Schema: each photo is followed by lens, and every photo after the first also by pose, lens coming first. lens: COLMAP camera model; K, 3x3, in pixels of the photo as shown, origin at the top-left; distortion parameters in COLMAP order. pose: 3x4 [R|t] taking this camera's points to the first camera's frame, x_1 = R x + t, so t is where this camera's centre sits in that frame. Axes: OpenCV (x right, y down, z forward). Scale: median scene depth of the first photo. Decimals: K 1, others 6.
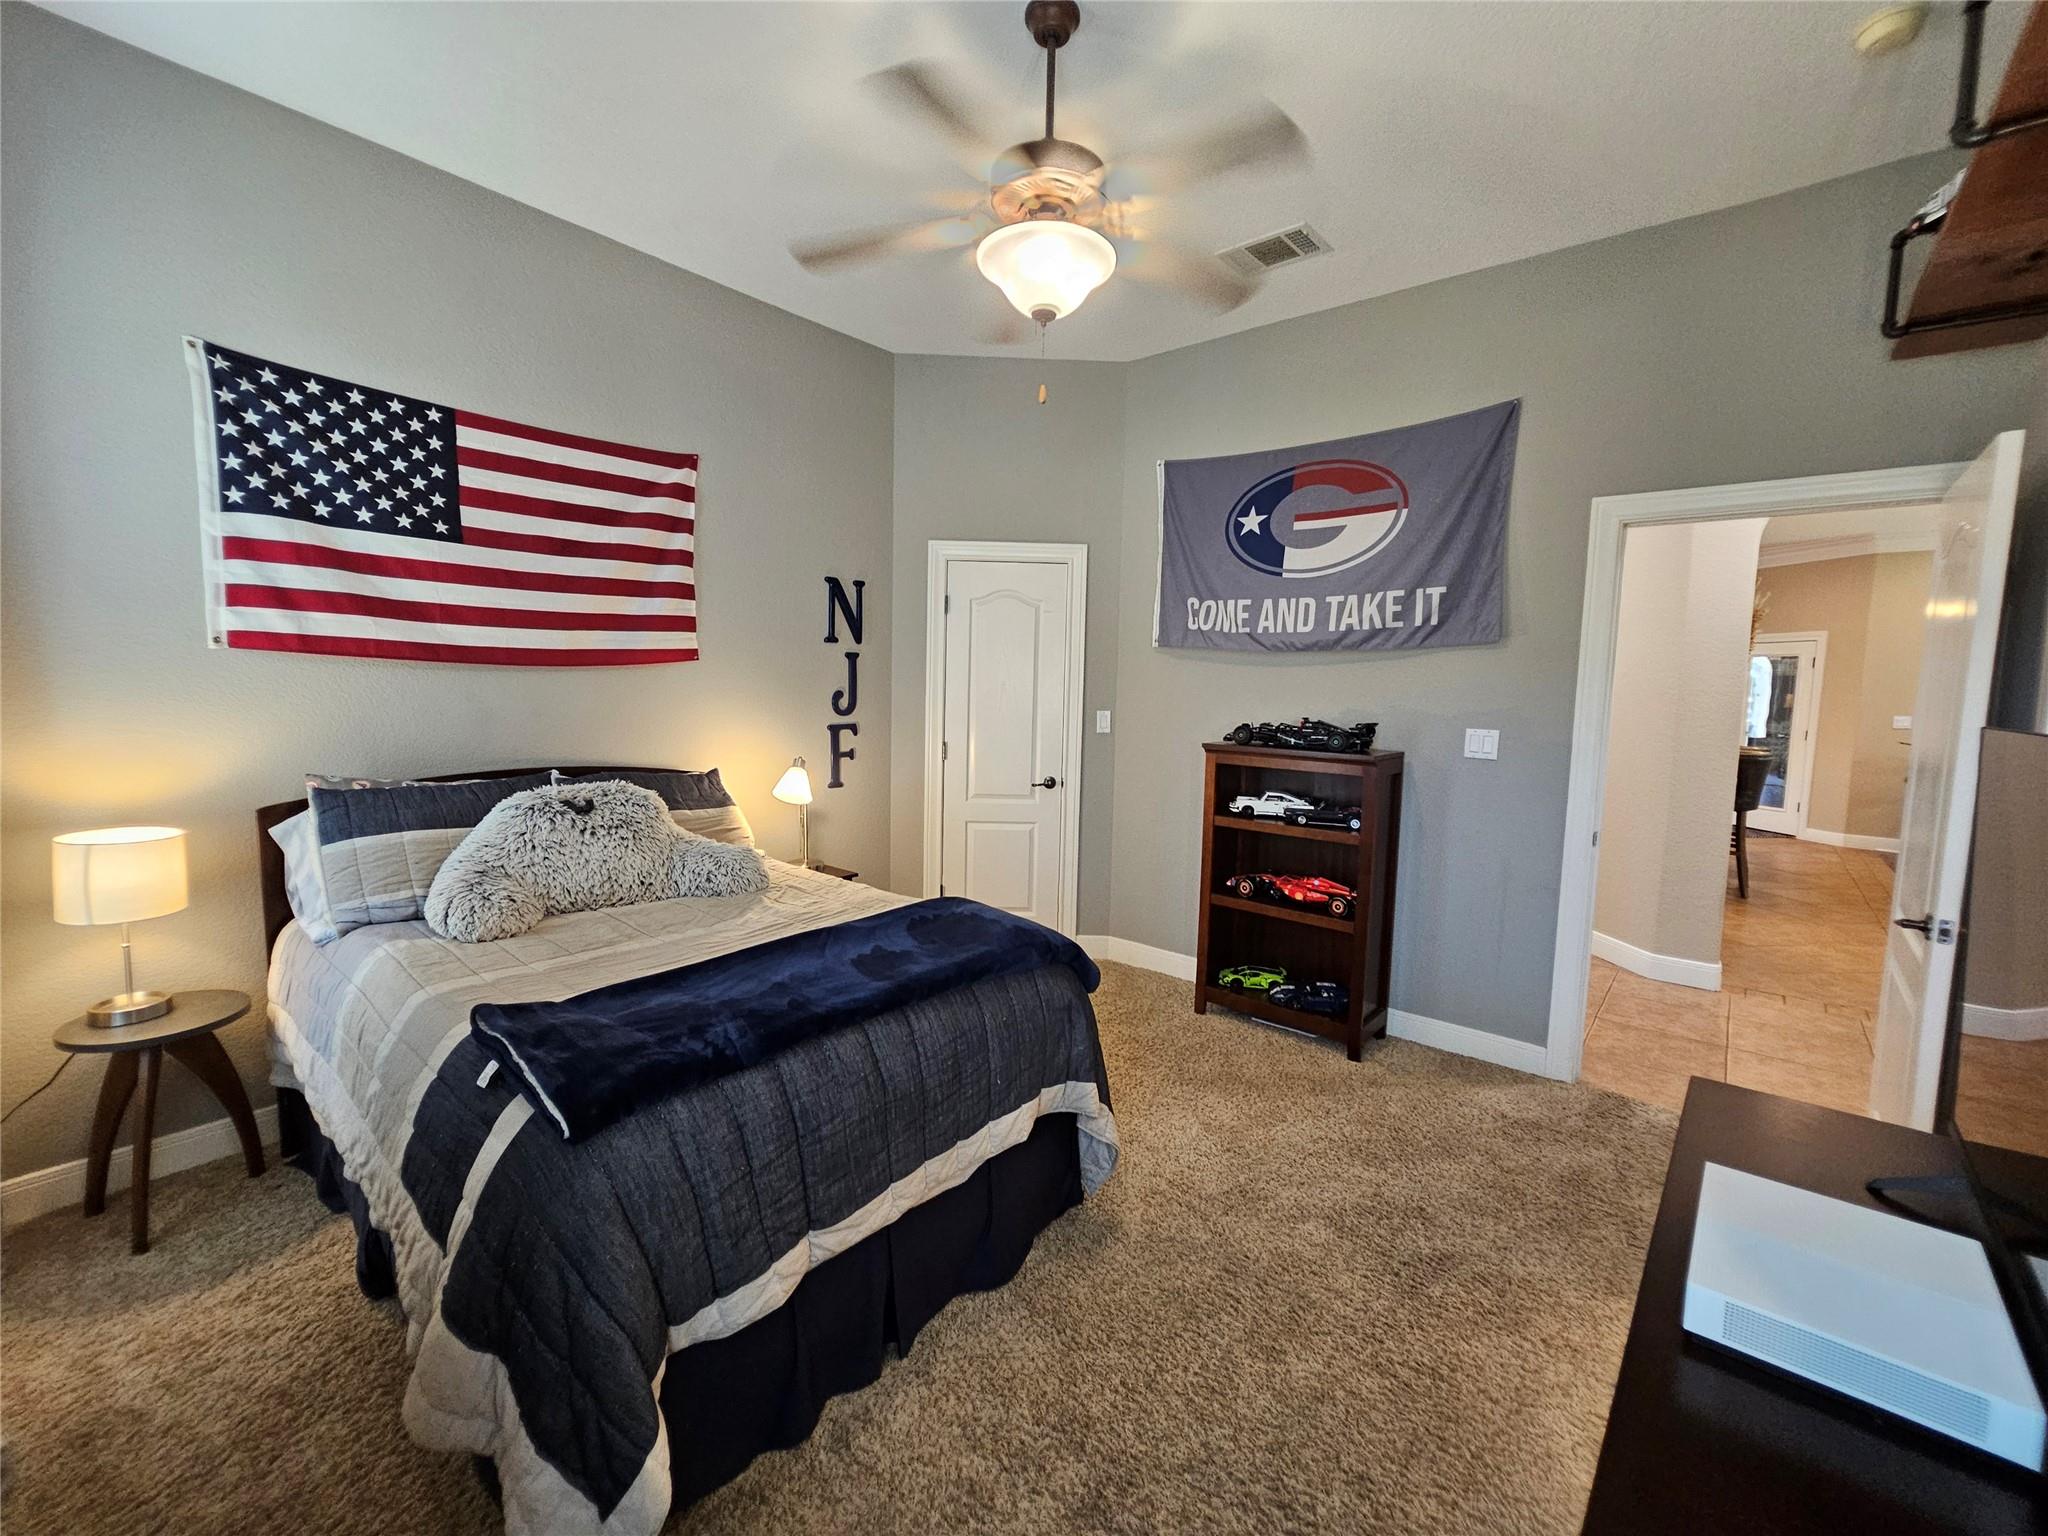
lens RADIAL K [[860.7, 0, 984.5], [0, 860.7, 768.0], [0, 0, 1]] dist [-0.002371, -0.000555]
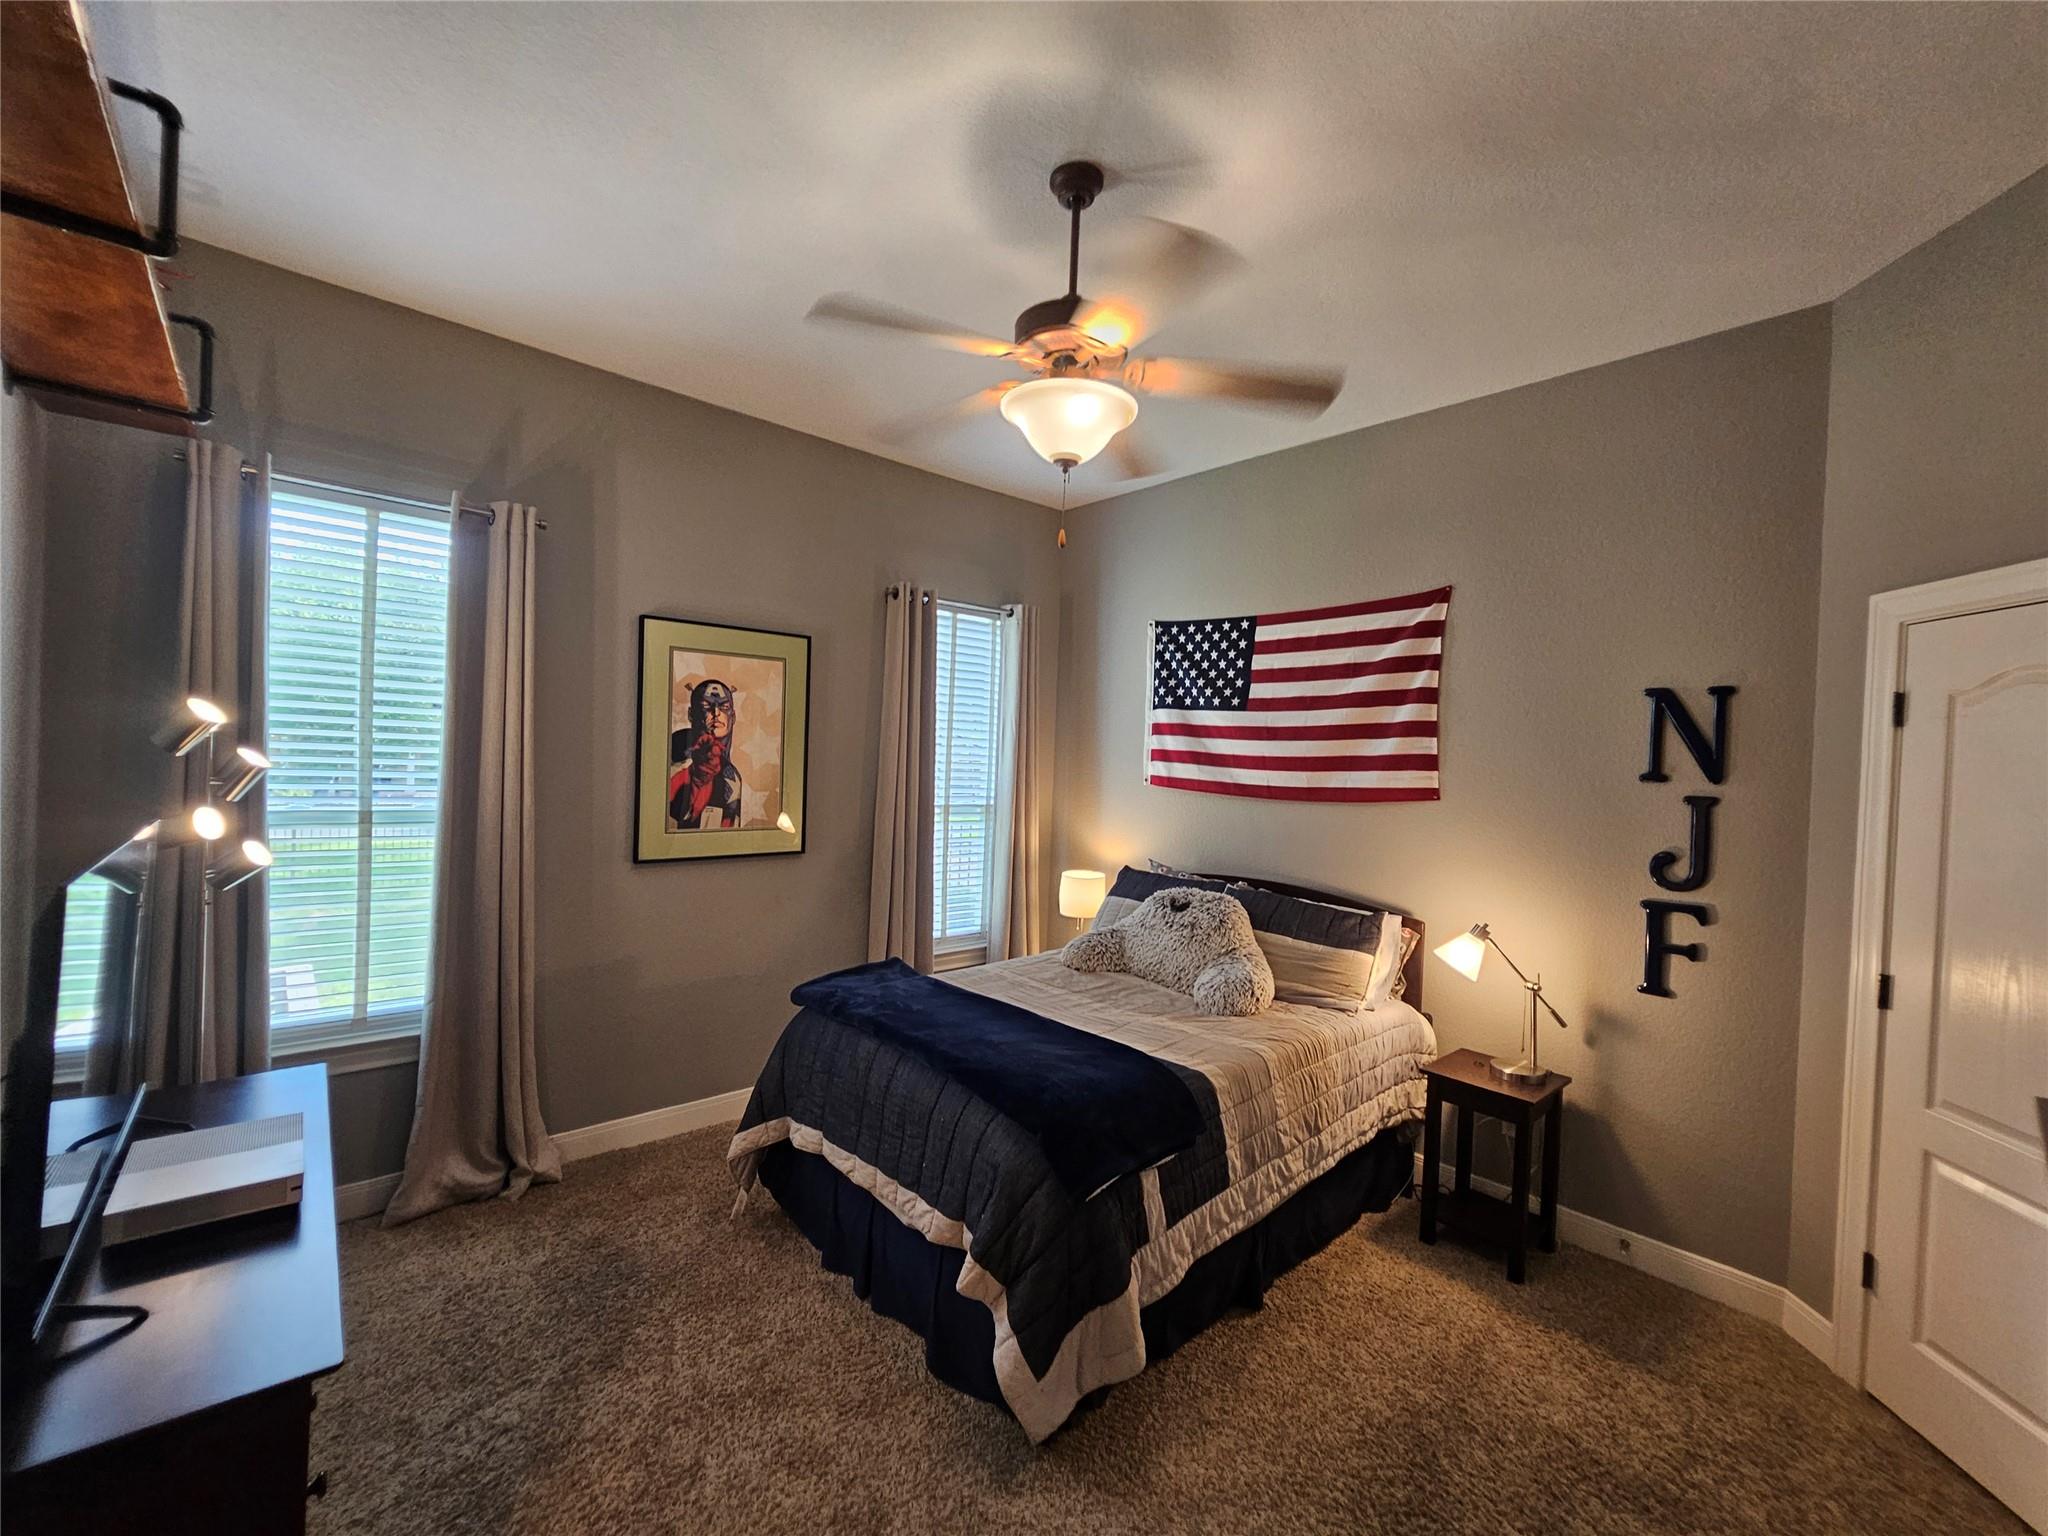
lens RADIAL K [[842.2, 0, 1026.6], [0, 842.2, 764.9], [0, 0, 1]] dist [-0.001462, -0.000199]
pose [[-0.111793, -0.018334, -0.993562, 0.790901], [-0.141396, 0.989950, -0.002357, -0.124070], [0.983621, 0.140222, -0.113262, 0.833337]]
